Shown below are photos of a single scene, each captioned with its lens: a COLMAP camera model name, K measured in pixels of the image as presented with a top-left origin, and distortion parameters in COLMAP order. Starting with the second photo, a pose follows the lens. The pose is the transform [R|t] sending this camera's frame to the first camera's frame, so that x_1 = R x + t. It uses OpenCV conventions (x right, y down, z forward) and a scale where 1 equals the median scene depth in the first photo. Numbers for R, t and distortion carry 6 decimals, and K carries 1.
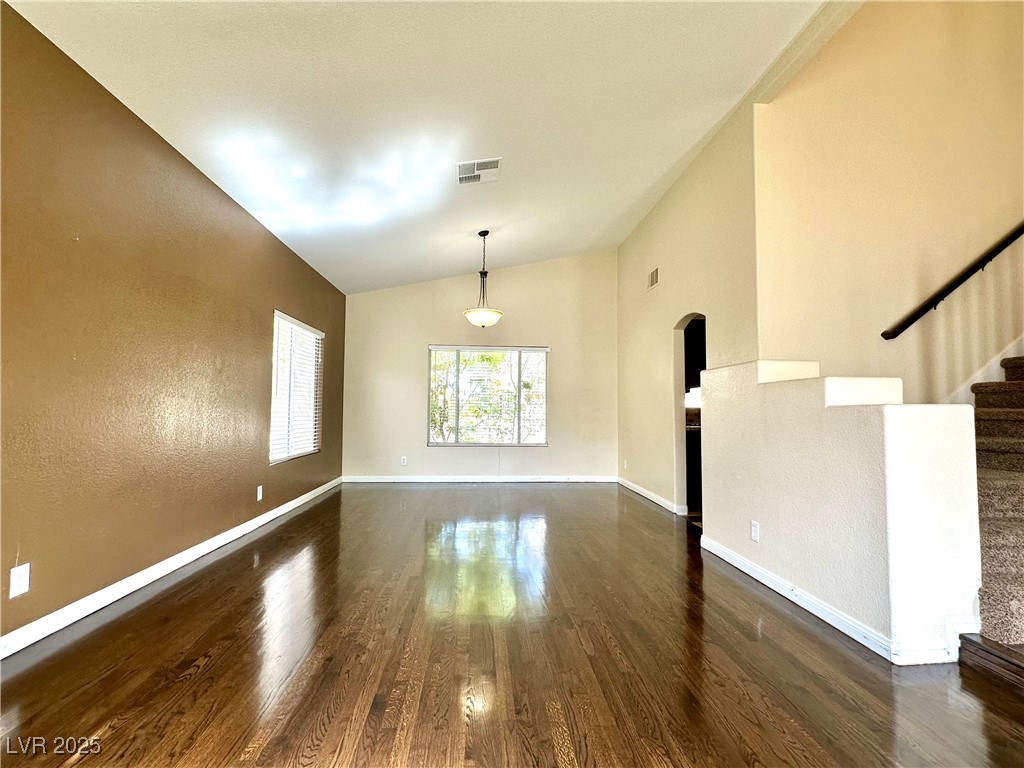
lens RADIAL K [[477.9, 0, 495.7], [0, 477.9, 388.7], [0, 0, 1]] dist [0.003170, -0.002510]
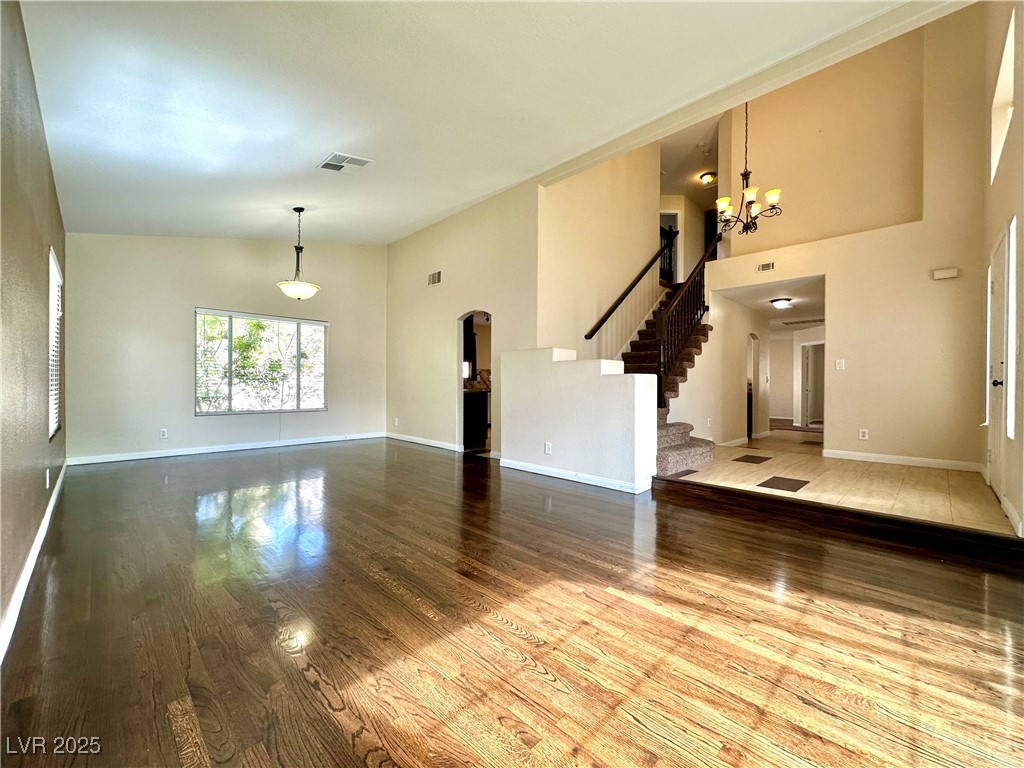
lens RADIAL K [[424.9, 0, 485.8], [0, 424.9, 386.8], [0, 0, 1]] dist [-0.002413, 0.000738]
pose [[0.766615, -0.007461, 0.642063, -0.318490], [-0.030544, 0.998377, 0.048070, 0.007155], [-0.641380, -0.056462, 0.765143, -0.001609]]
